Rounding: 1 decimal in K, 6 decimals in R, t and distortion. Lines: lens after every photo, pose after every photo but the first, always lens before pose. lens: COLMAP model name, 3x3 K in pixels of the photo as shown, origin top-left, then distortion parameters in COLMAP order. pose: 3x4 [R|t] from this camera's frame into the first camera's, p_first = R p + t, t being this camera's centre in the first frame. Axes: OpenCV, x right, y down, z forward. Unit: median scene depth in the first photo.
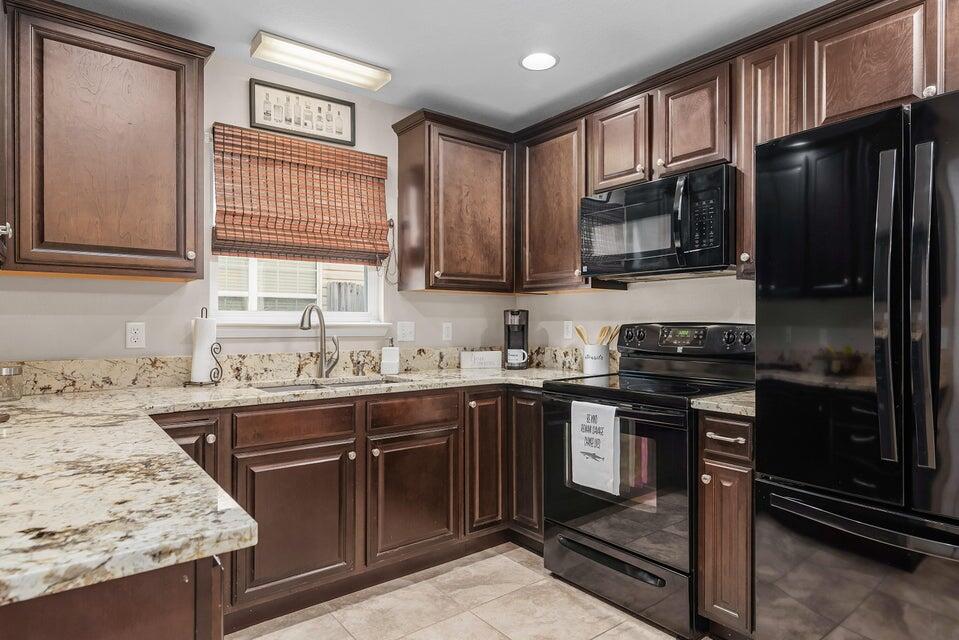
lens RADIAL K [[547.0, 0, 477.9], [0, 547.0, 322.8], [0, 0, 1]] dist [0.004244, 0.000287]
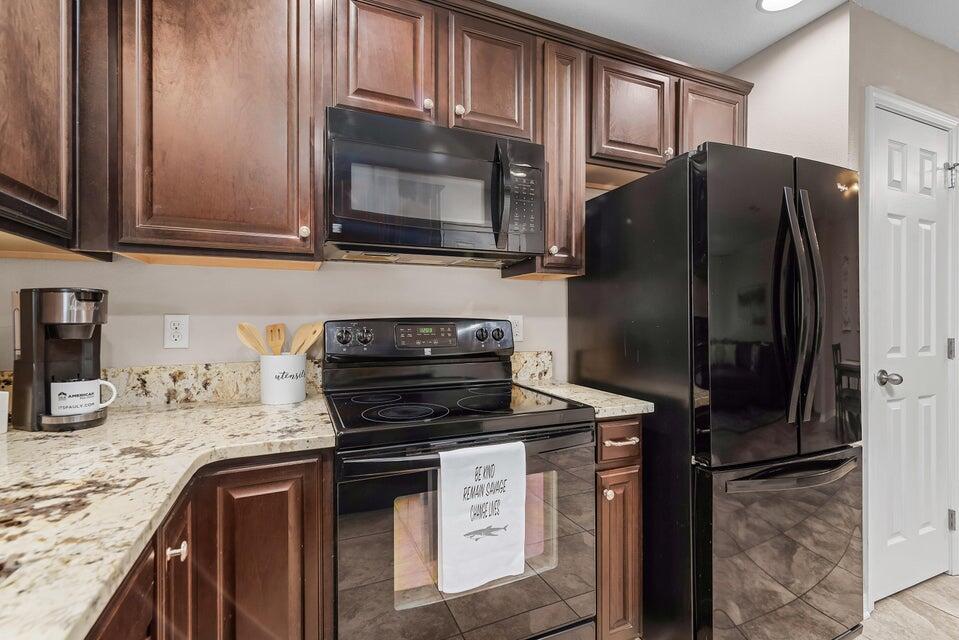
lens RADIAL K [[435.9, 0, 483.5], [0, 435.9, 316.4], [0, 0, 1]] dist [0.012456, -0.001191]
pose [[0.249801, 0.006539, 0.968275, -0.224883], [0.002916, 0.999968, -0.007506, 0.002048], [-0.968293, 0.004699, 0.249774, 0.722165]]
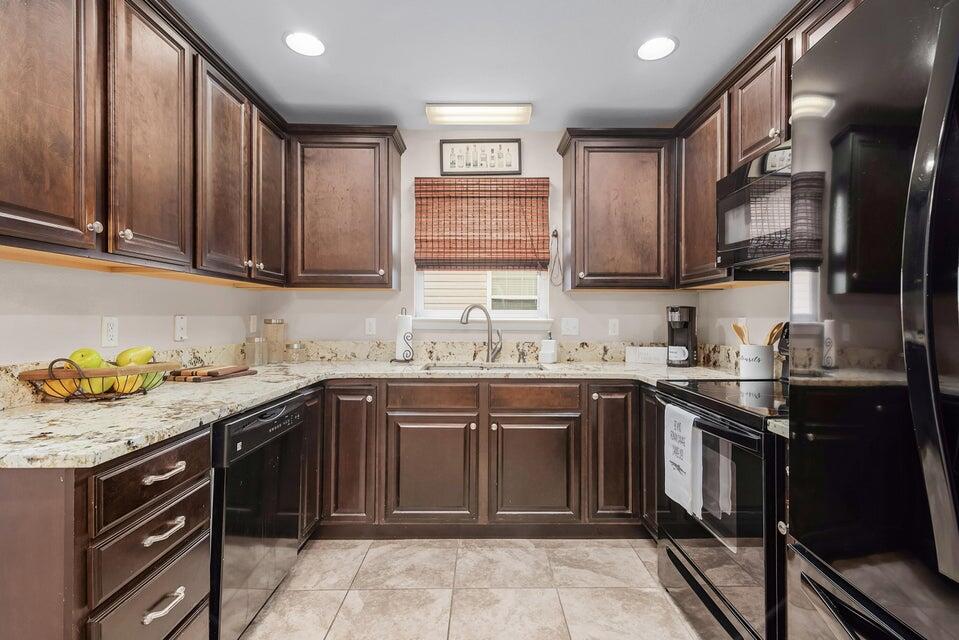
lens RADIAL K [[435.9, 0, 482.3], [0, 435.9, 317.0], [0, 0, 1]] dist [0.012456, -0.001191]
pose [[0.795837, 0.000833, -0.605510, 0.320224], [-0.003604, 0.999988, -0.003361, -0.000551], [0.605500, 0.004857, 0.795830, 0.190768]]
